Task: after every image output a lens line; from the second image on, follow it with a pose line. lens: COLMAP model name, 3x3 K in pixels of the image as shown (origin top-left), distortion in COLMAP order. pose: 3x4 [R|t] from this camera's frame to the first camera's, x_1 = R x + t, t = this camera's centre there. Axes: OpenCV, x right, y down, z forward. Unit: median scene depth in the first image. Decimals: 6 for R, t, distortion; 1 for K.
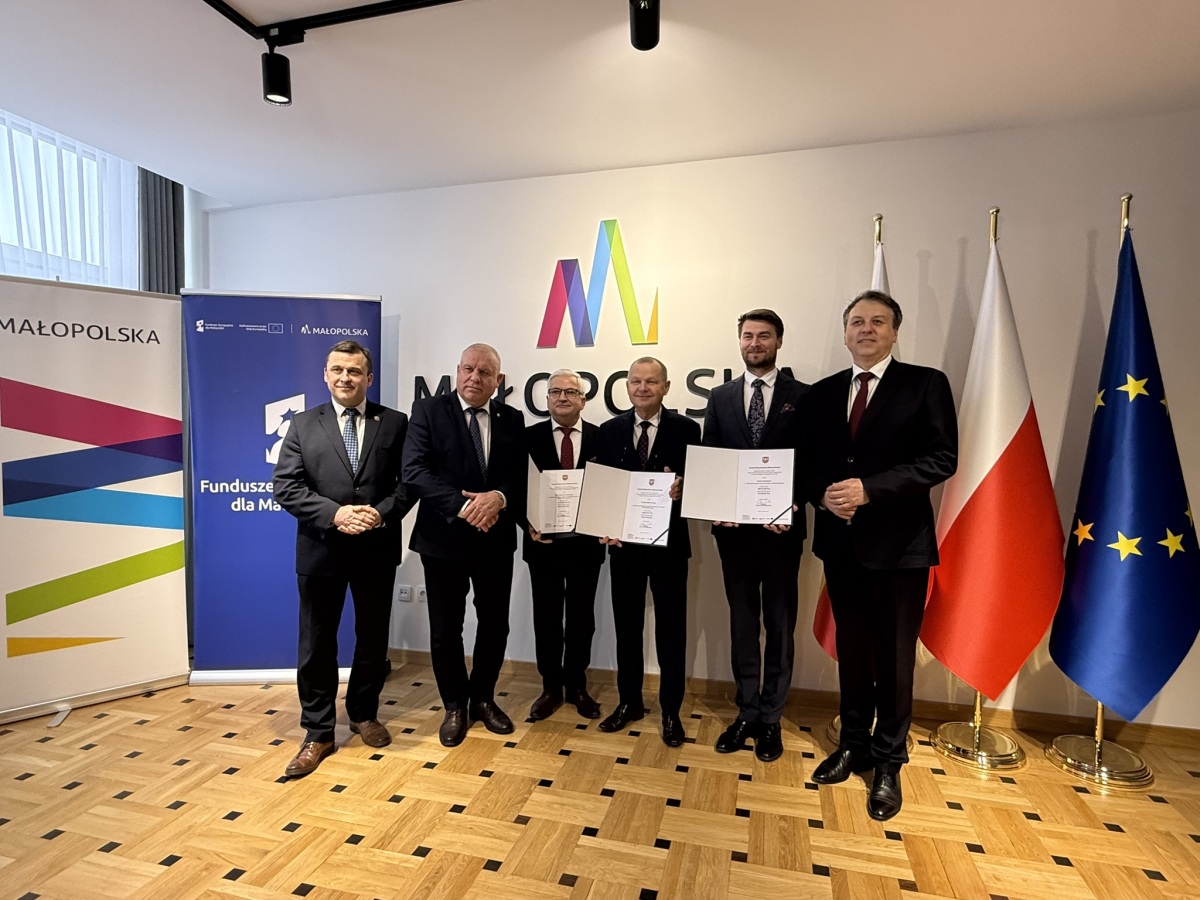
lens RADIAL K [[656.1, 0, 596.7], [0, 656.1, 450.0], [0, 0, 1]] dist [-0.002092, 0.000964]
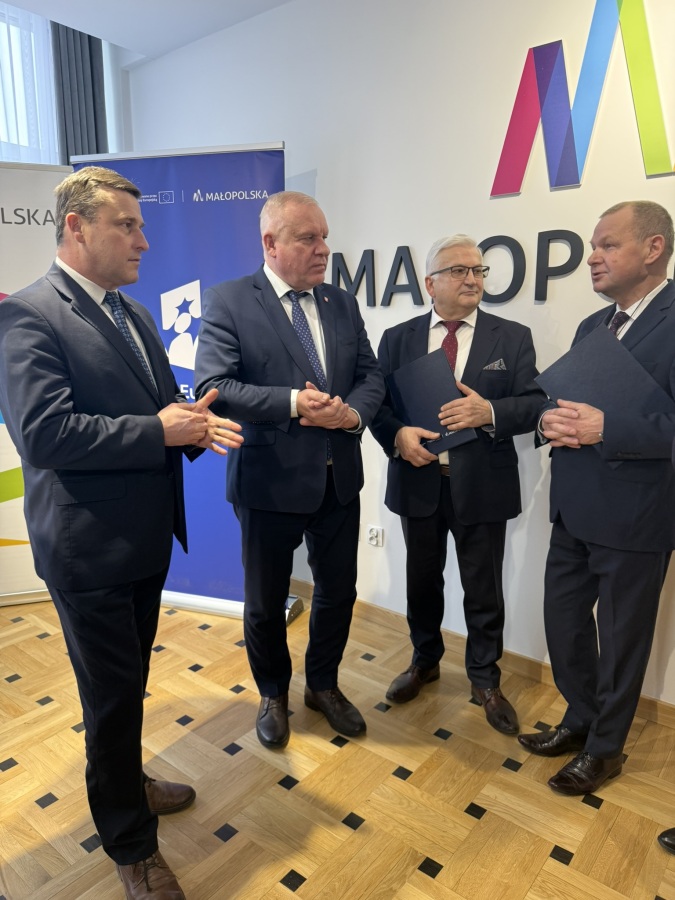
lens RADIAL K [[646.9, 0, 334.6], [0, 646.9, 448.0], [0, 0, 1]] dist [-0.002505, -0.005947]
pose [[0.913386, 0.077220, -0.399705, 0.054445], [-0.009822, 0.985739, 0.167994, -0.018834], [0.406977, -0.149518, 0.901118, 0.376265]]
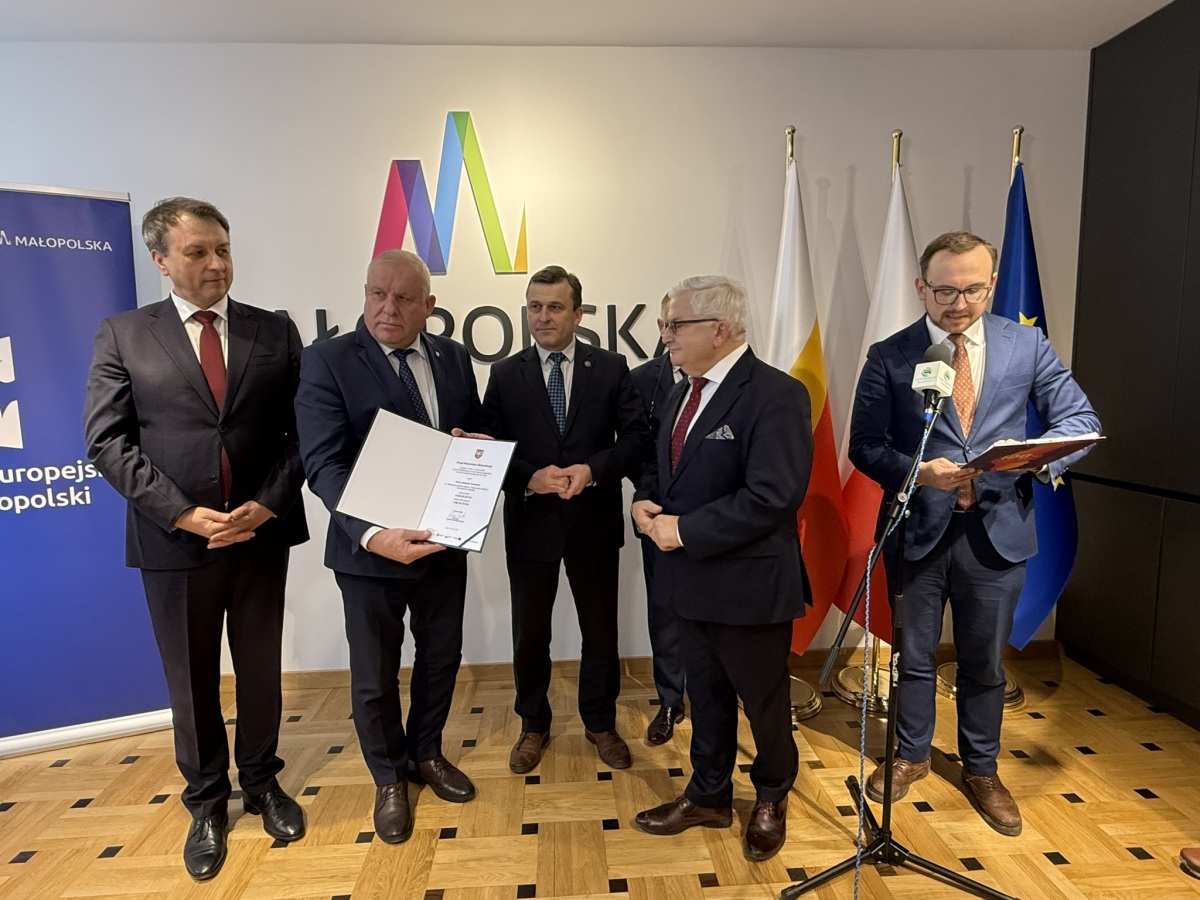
lens RADIAL K [[666.1, 0, 594.8], [0, 666.1, 452.7], [0, 0, 1]] dist [-0.000042, -0.000418]
pose [[0.949318, -0.057321, 0.309046, -0.114521], [0.031744, 0.995688, 0.087168, -0.009423], [-0.312710, -0.072940, 0.947044, 0.192675]]
